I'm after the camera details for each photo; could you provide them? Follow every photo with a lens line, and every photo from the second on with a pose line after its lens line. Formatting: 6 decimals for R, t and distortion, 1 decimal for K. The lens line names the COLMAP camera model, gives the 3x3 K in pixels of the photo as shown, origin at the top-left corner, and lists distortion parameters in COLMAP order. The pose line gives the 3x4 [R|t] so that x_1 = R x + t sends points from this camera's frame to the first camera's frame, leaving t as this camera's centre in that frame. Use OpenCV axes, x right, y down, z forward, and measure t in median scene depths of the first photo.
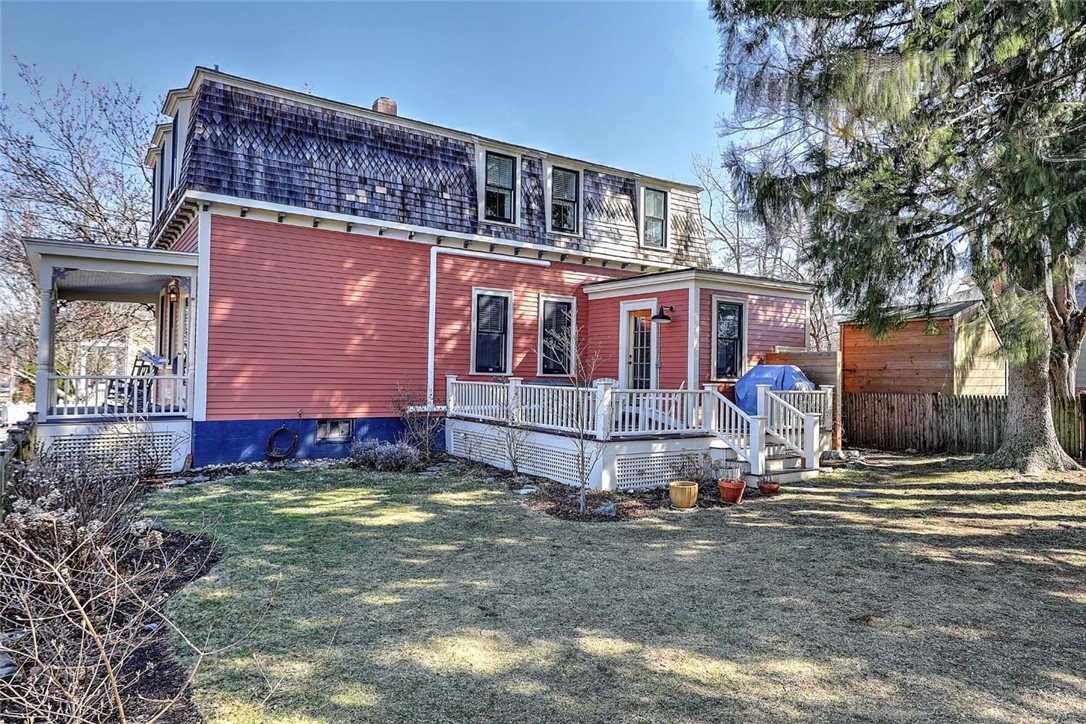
lens RADIAL K [[722.1, 0, 543.0], [0, 722.1, 362.0], [0, 0, 1]] dist [0.001033, 0.000266]
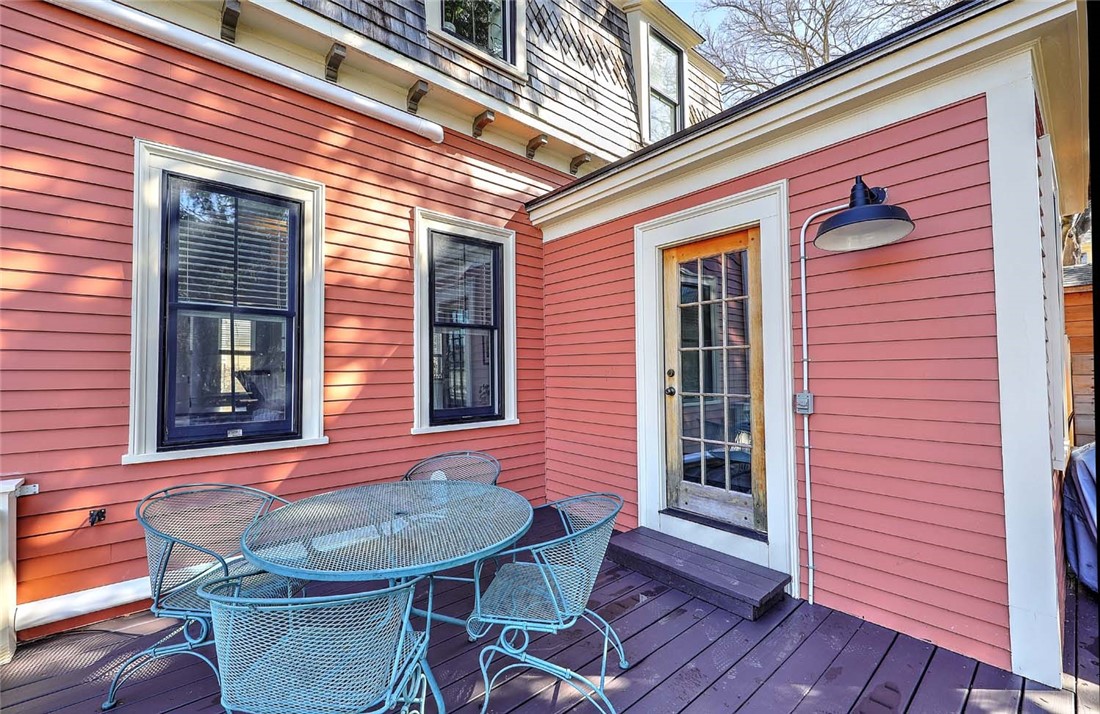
lens RADIAL K [[446.2, 0, 550.0], [0, 446.2, 357.0], [0, 0, 1]] dist [-0.000112, -0.000010]
pose [[0.991523, -0.025827, 0.127340, 0.033338], [0.027129, 0.999596, -0.008505, -0.015708], [-0.127069, 0.011888, 0.991823, 0.782779]]
